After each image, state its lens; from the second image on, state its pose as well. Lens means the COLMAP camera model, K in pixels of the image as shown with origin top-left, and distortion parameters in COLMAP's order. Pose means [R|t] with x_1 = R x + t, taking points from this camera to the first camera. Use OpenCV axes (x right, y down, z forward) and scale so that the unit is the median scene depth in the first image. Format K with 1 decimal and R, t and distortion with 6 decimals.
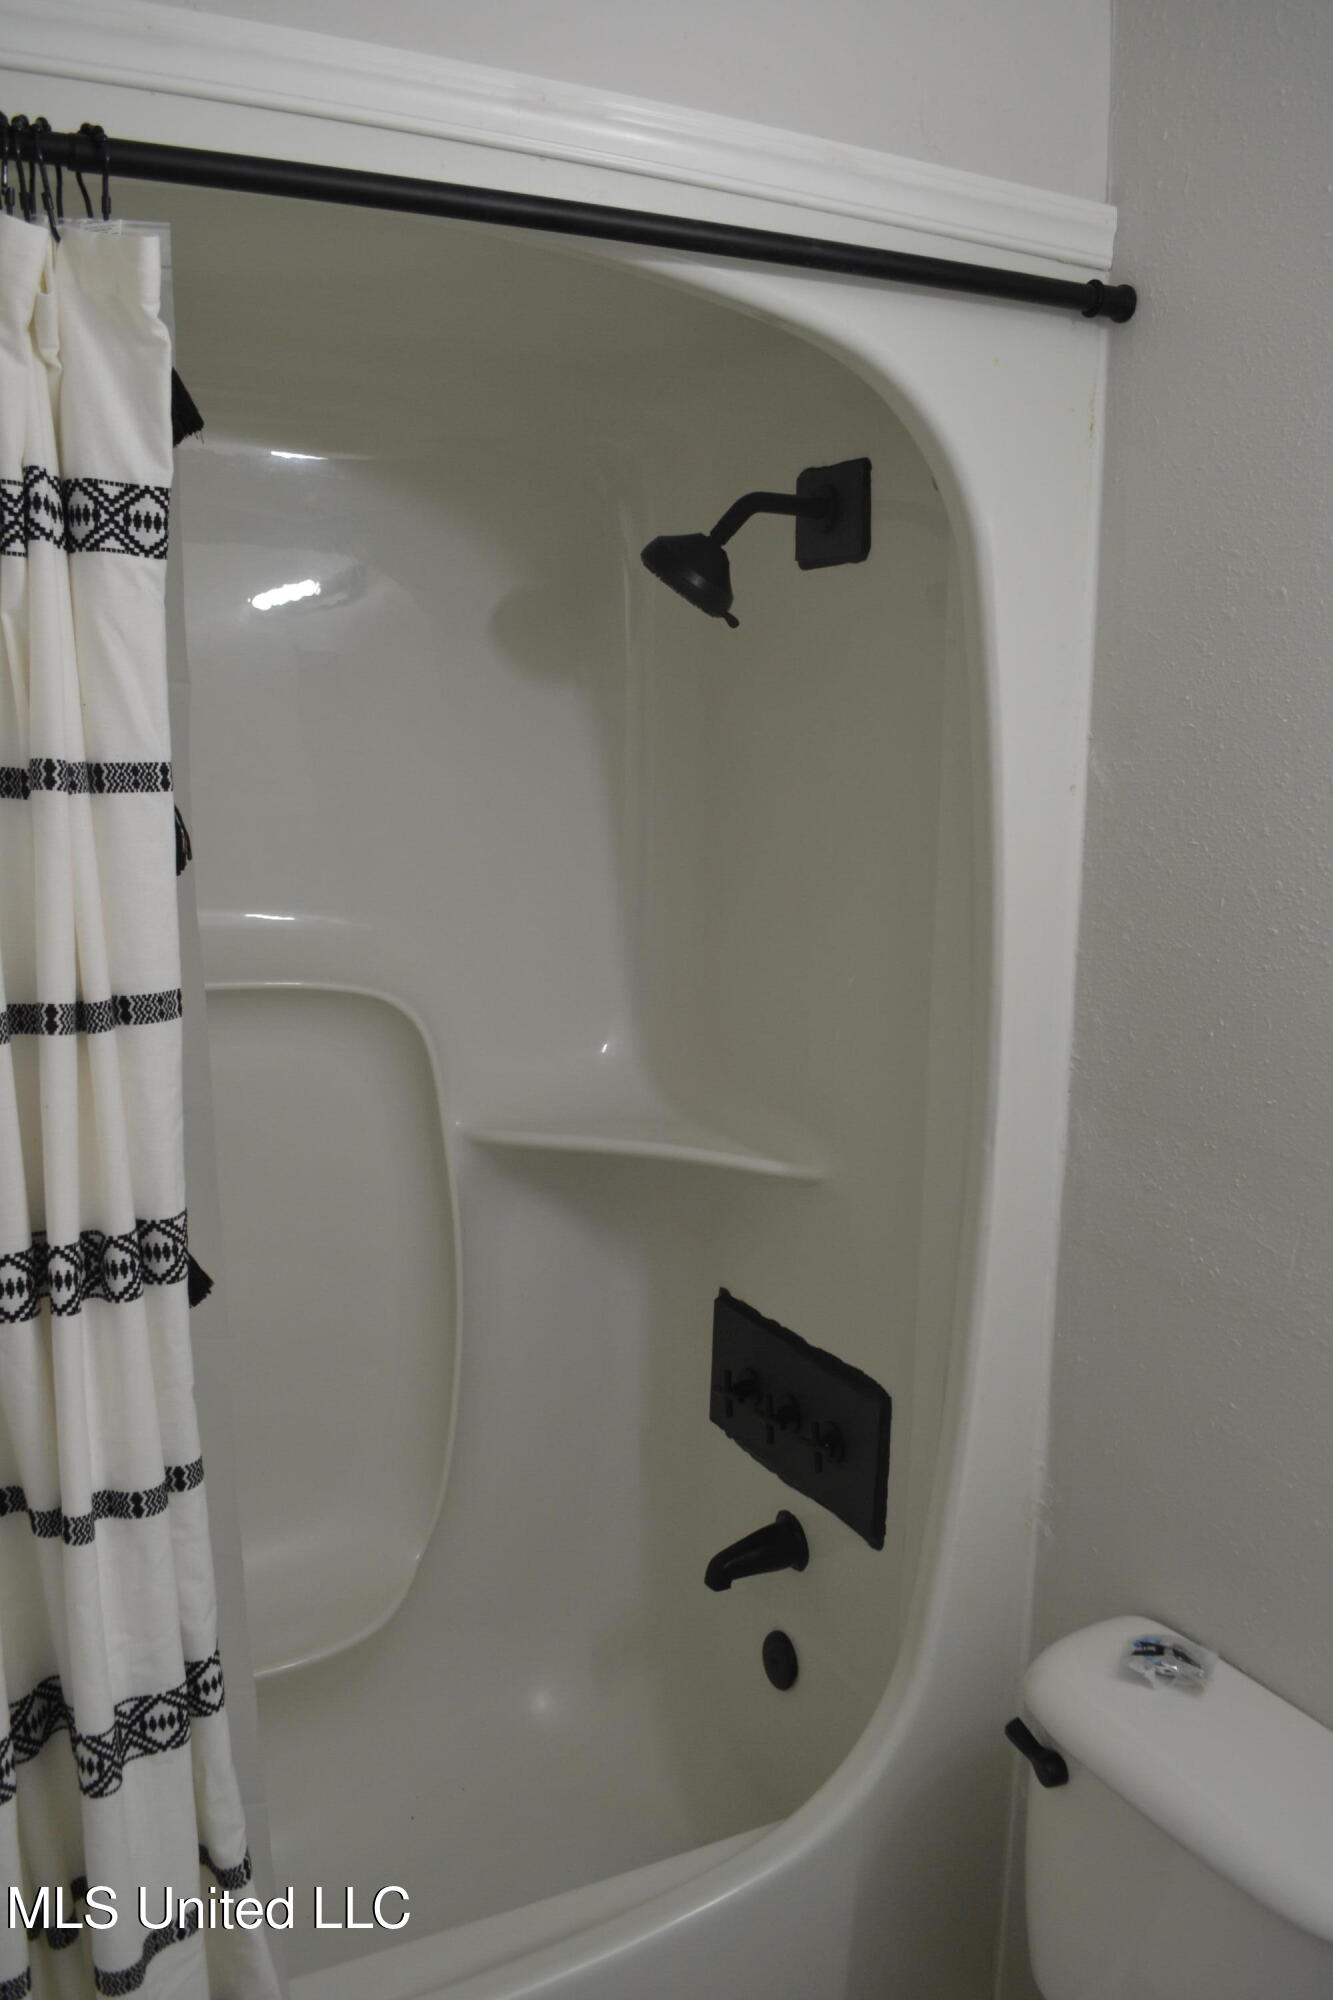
lens RADIAL K [[1610.2, 0, 666.5], [0, 1610.2, 1000.0], [0, 0, 1]] dist [-0.080637, 0.006198]
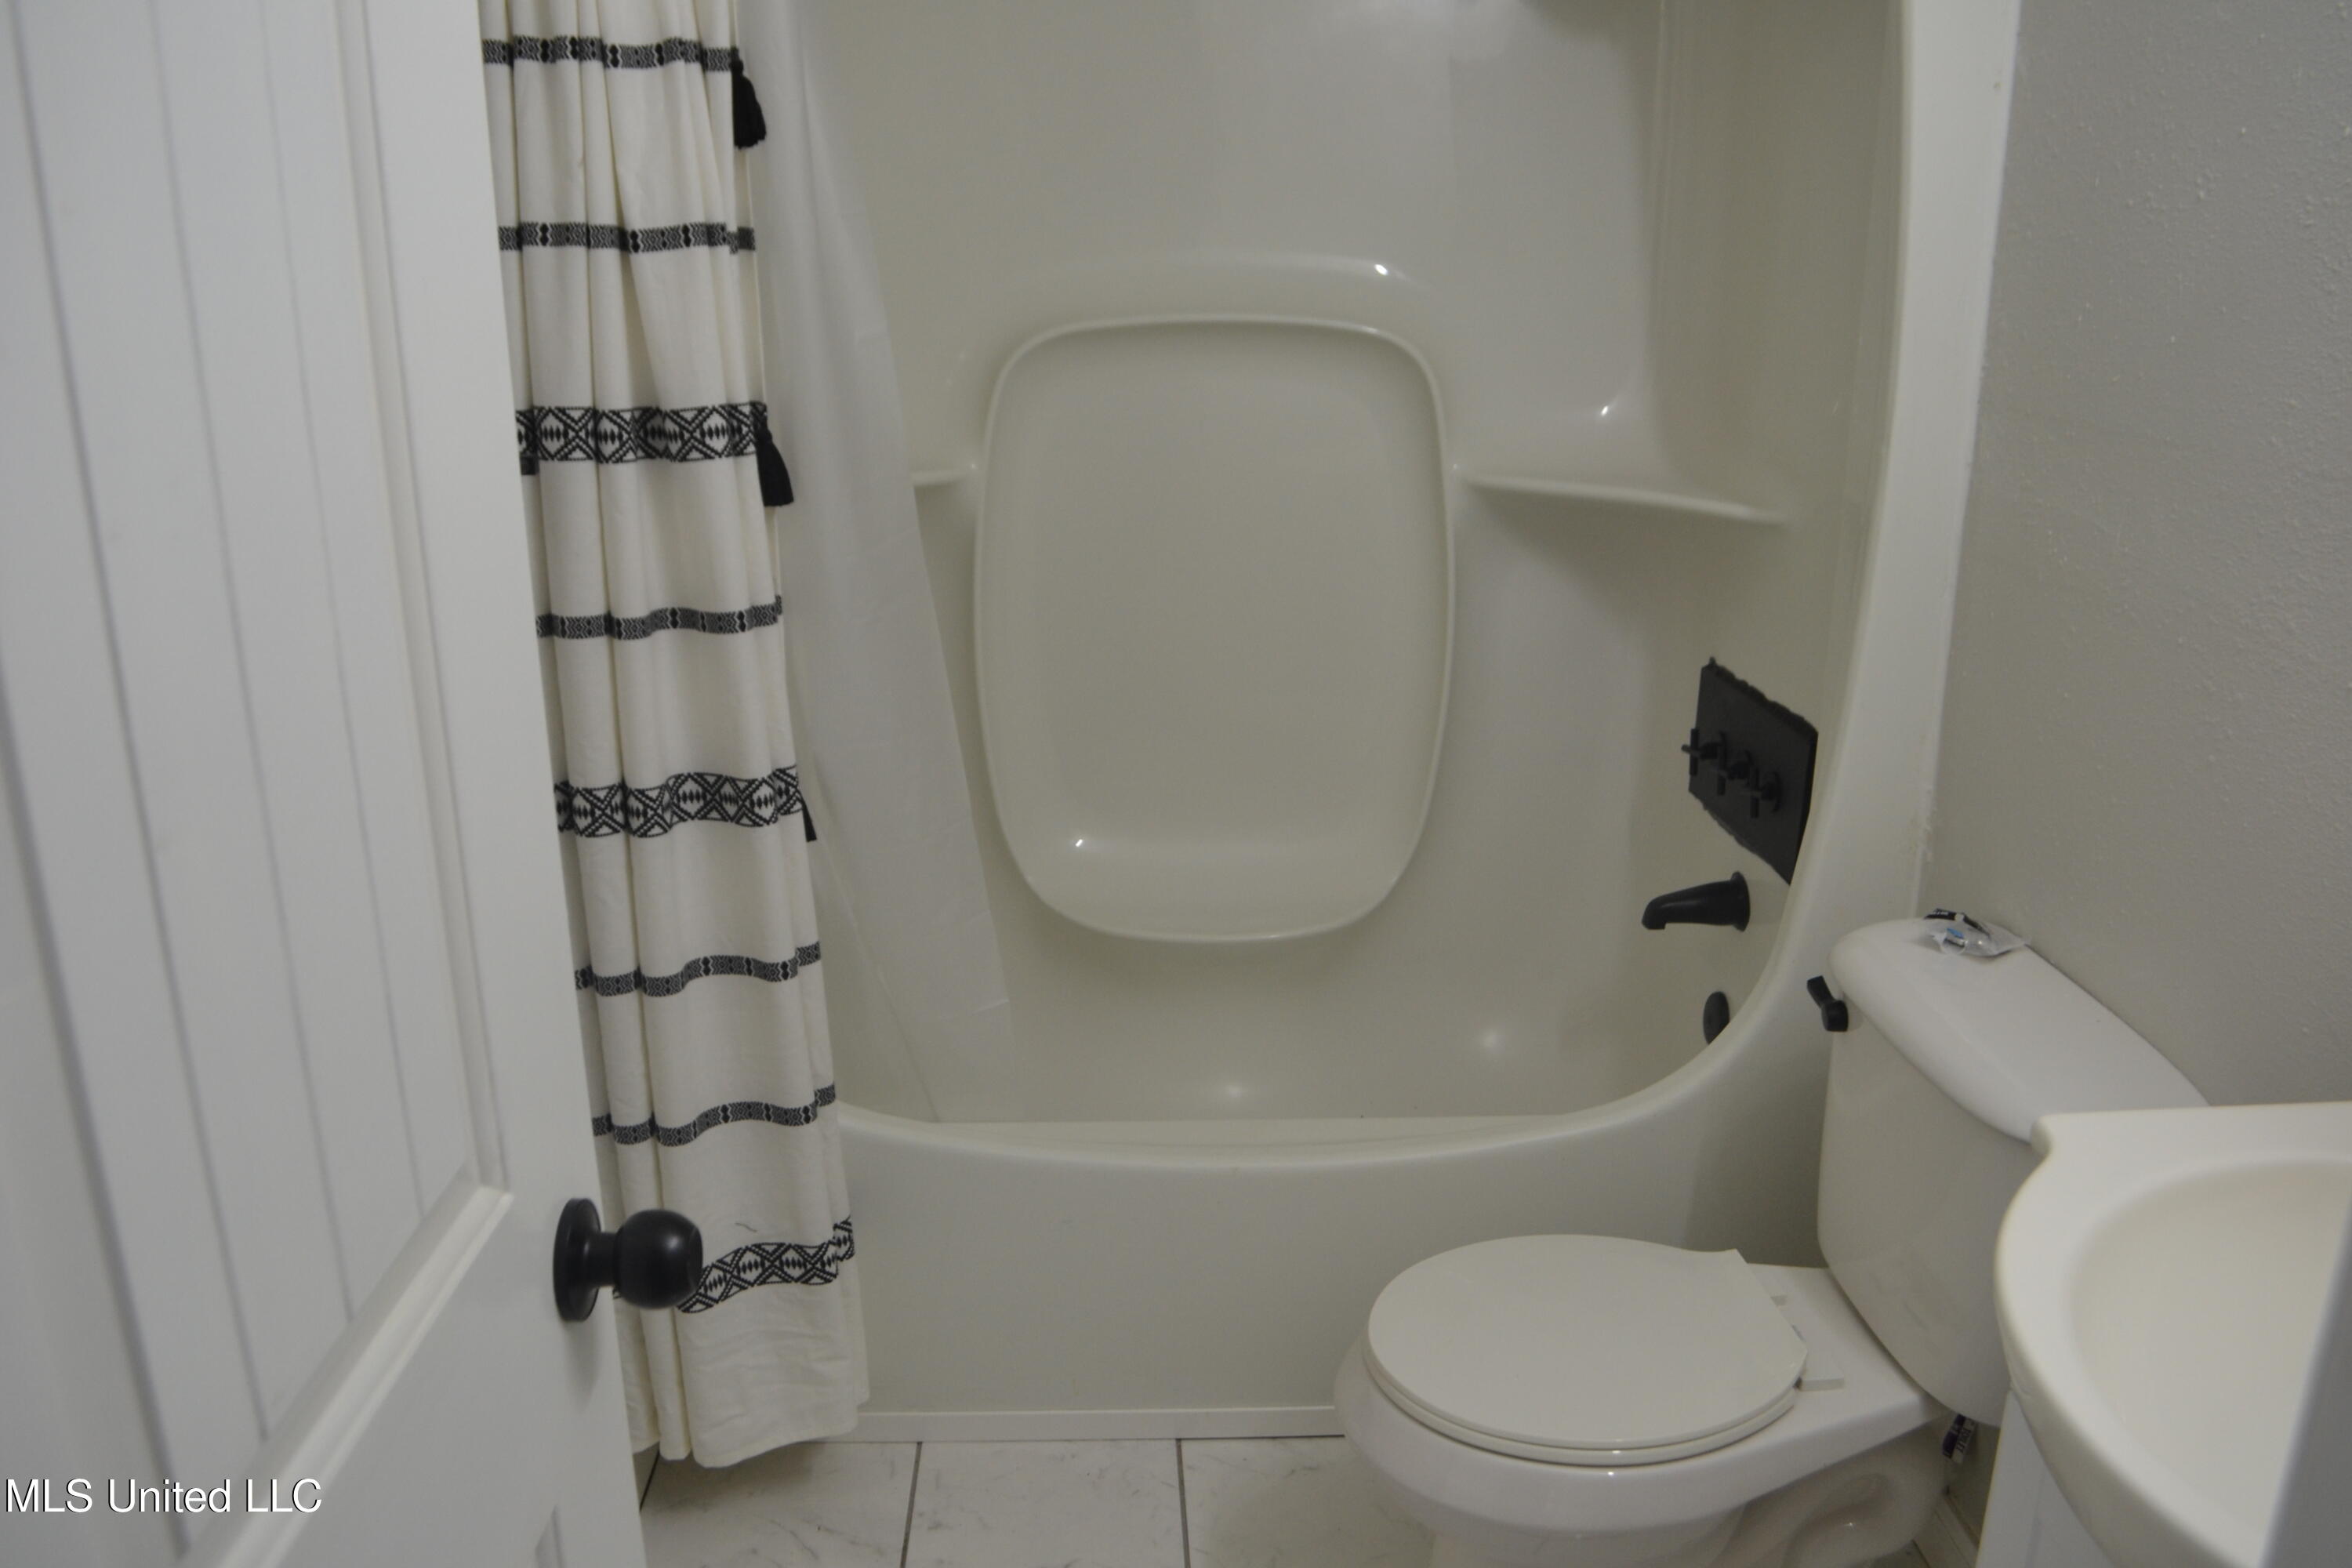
lens RADIAL K [[1893.6, 0, 1176.0], [0, 1893.6, 784.0], [0, 0, 1]] dist [-0.080637, 0.006198]
pose [[0.908949, 0.108926, -0.402425, 0.238581], [-0.060151, 0.989430, 0.131951, 0.139636], [0.412544, -0.095731, 0.905893, -0.224943]]
